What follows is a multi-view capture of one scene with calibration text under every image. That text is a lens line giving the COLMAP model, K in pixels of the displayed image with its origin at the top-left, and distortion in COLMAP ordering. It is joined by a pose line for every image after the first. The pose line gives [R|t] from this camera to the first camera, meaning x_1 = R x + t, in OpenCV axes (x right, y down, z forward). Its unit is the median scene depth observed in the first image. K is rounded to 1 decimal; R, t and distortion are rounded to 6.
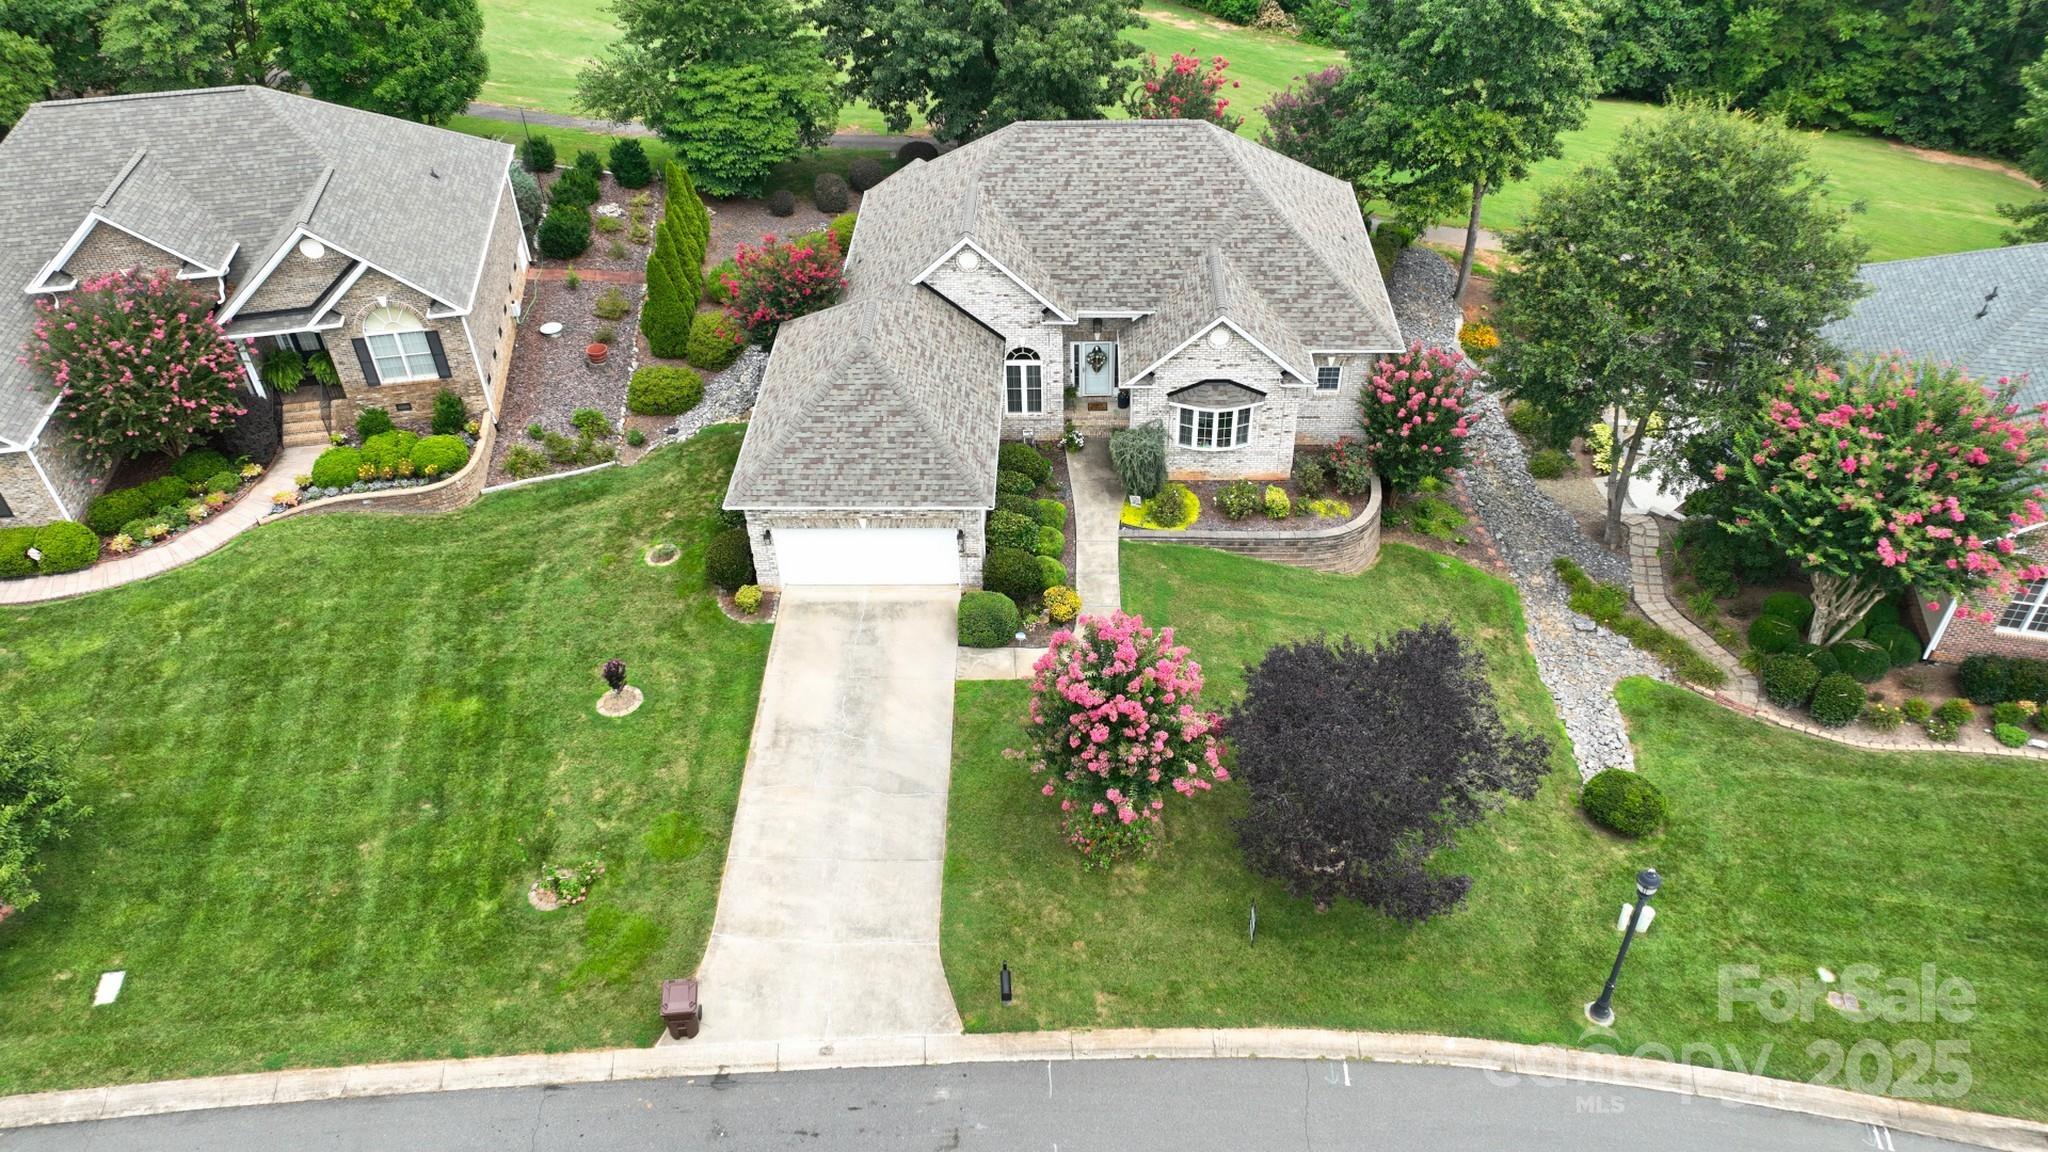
lens RADIAL K [[1443.1, 0, 1017.9], [0, 1443.1, 572.7], [0, 0, 1]] dist [0.010508, -0.002506]
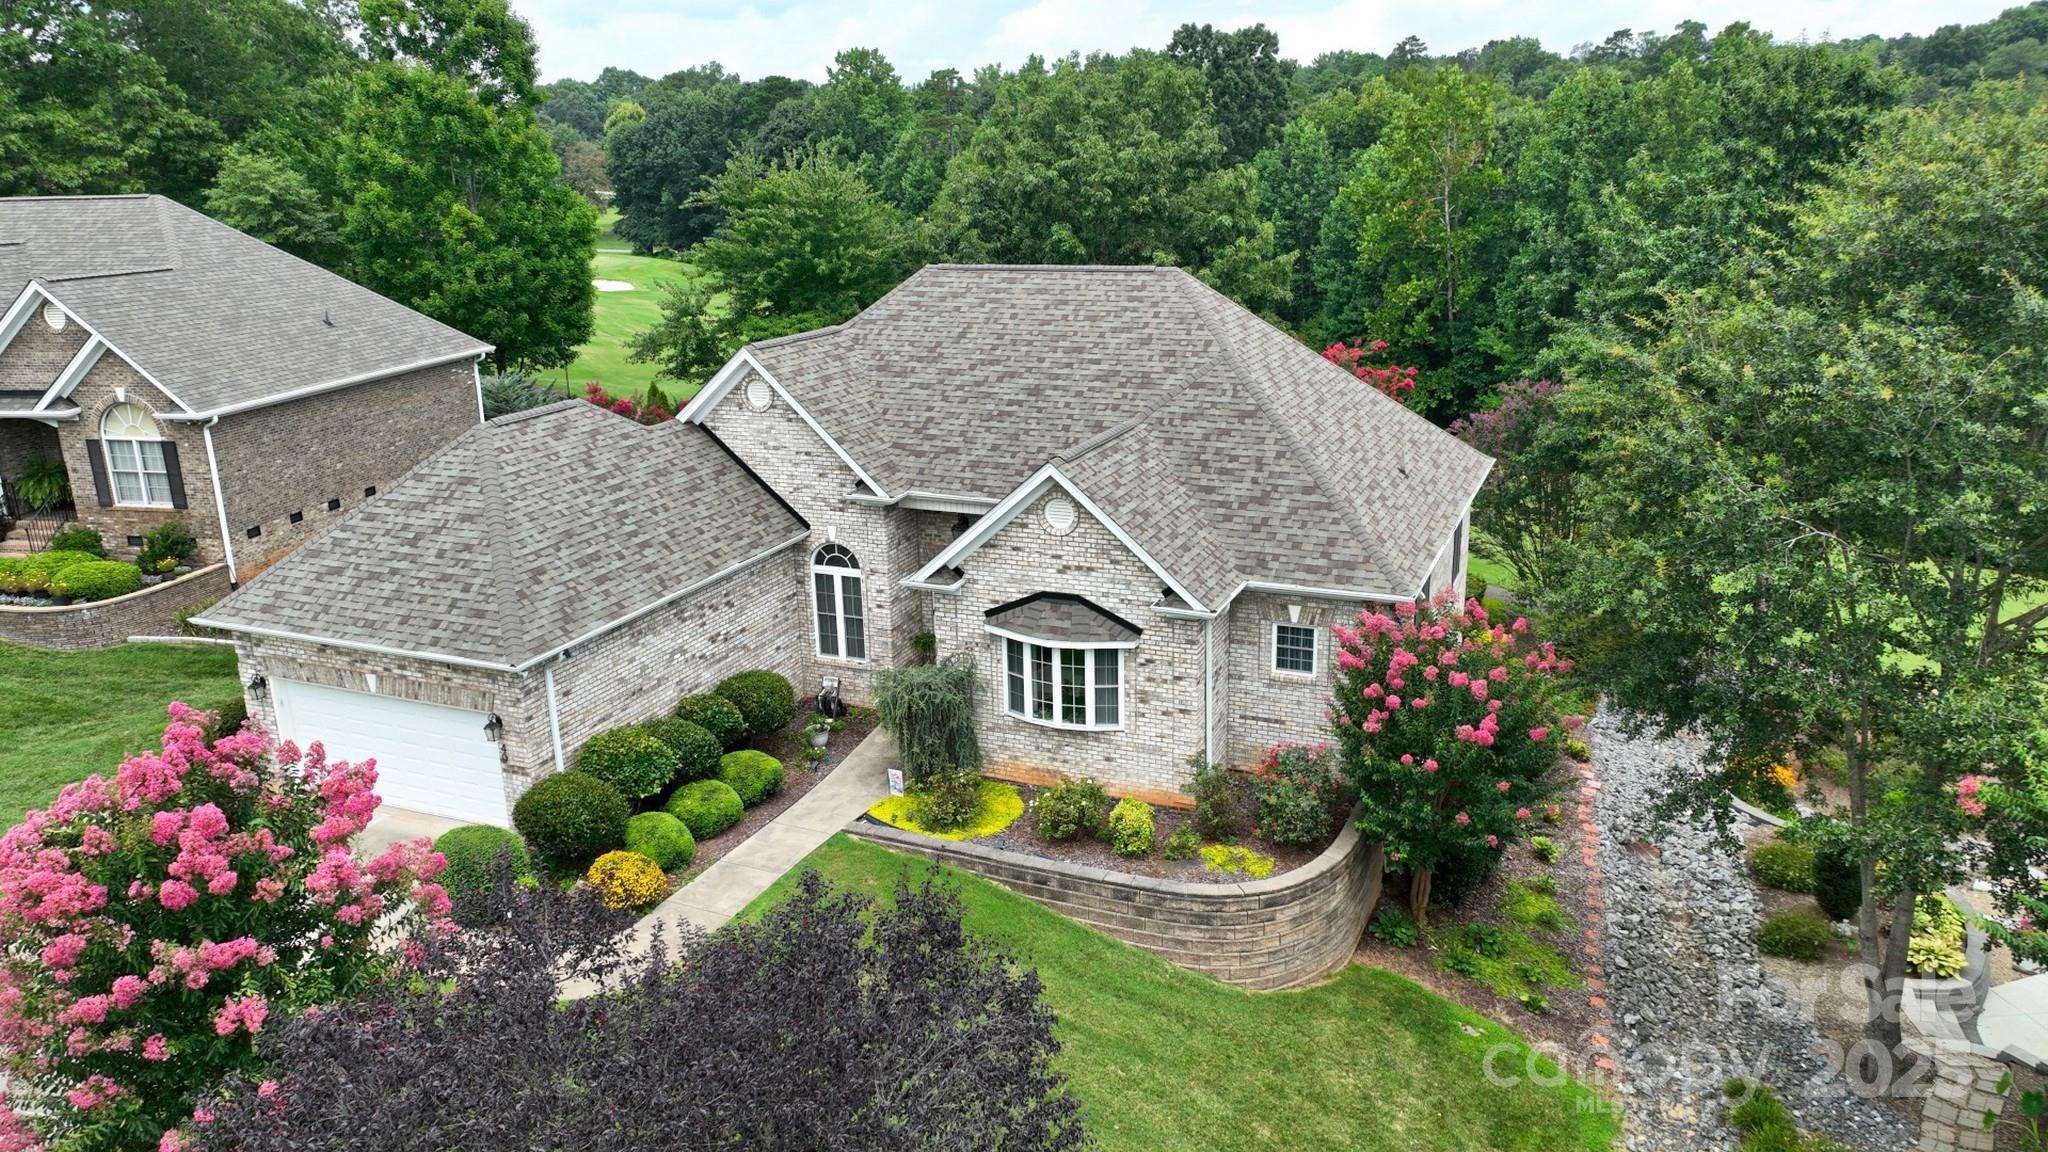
lens RADIAL K [[1443.1, 0, 1018.6], [0, 1443.1, 571.0], [0, 0, 1]] dist [0.010508, -0.002506]
pose [[0.927780, 0.106064, -0.357736, 0.320949], [-0.237063, 0.907933, -0.345628, 0.061869], [0.288142, 0.405472, 0.867506, 0.471322]]
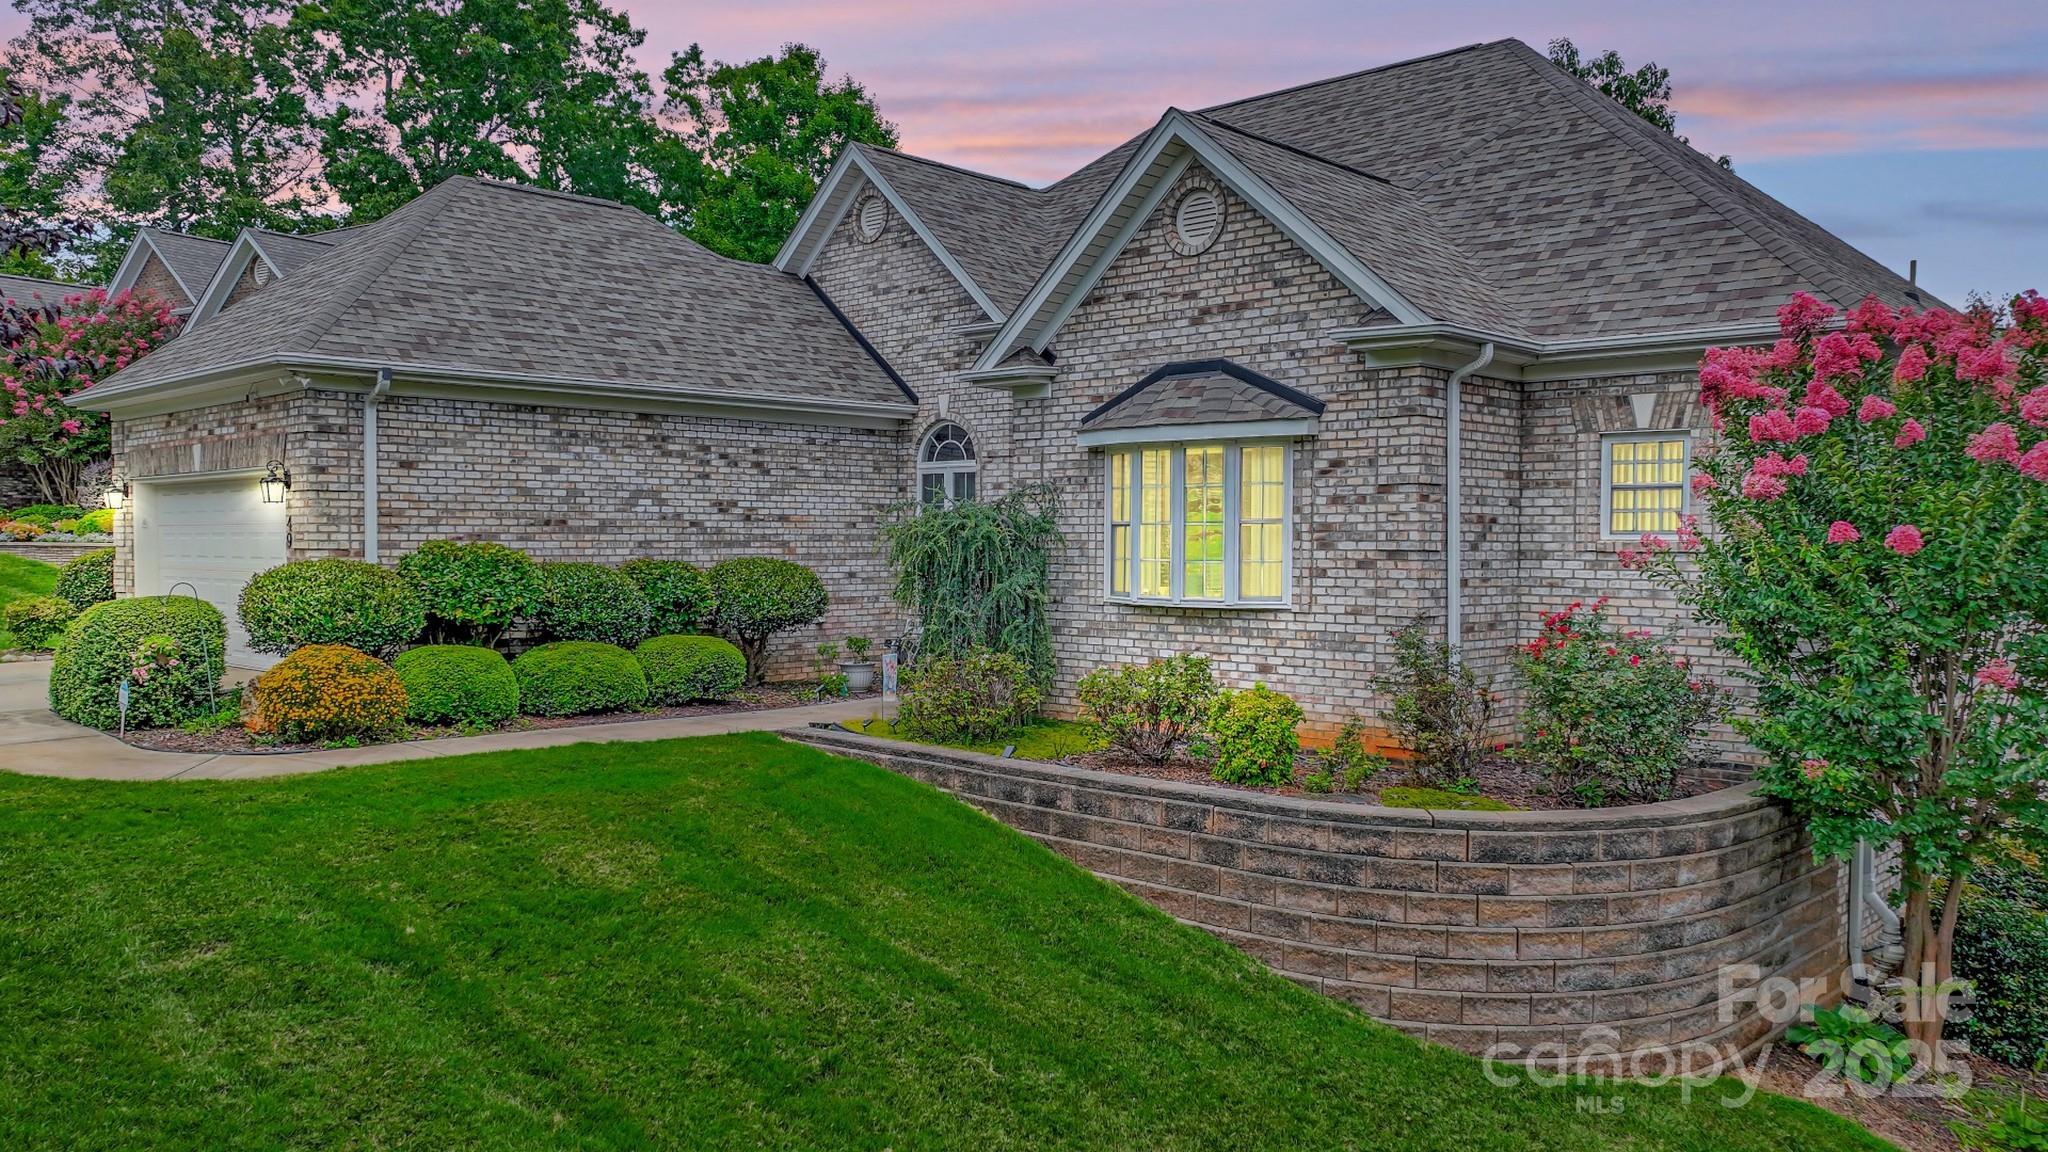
lens RADIAL K [[1509.0, 0, 1024.8], [0, 1509.0, 590.9], [0, 0, 1]] dist [0.004225, 0.000231]
pose [[0.745849, 0.050313, -0.664212, 0.332620], [-0.443470, 0.781544, -0.438775, 0.074813], [0.497035, 0.621818, 0.605226, 0.780502]]
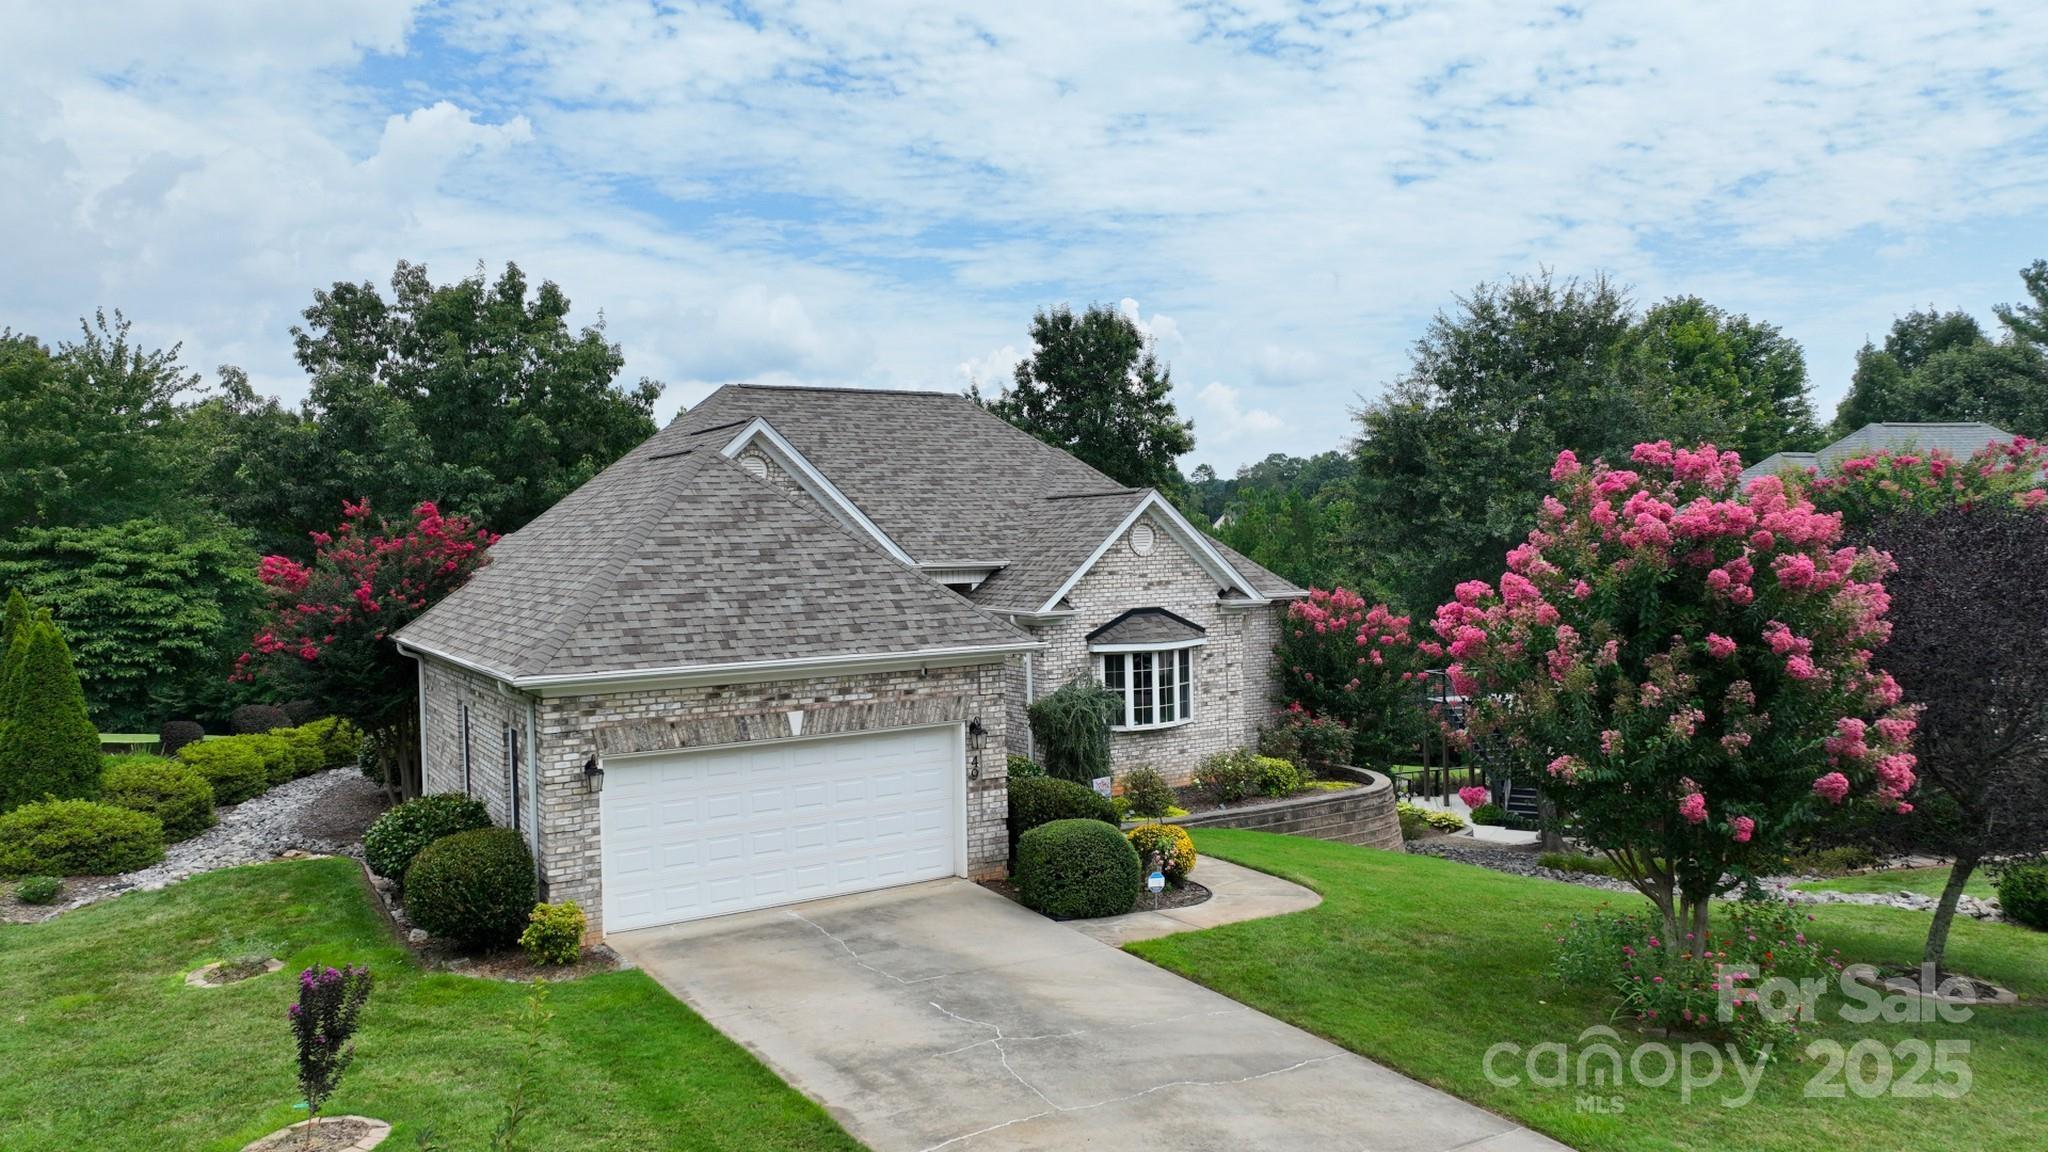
lens RADIAL K [[1443.1, 0, 1026.1], [0, 1443.1, 570.7], [0, 0, 1]] dist [0.010508, -0.002506]
pose [[0.834877, -0.006568, 0.550398, -0.273742], [0.351548, 0.775788, -0.523991, 0.182557], [-0.423550, 0.630959, 0.649996, 0.556089]]
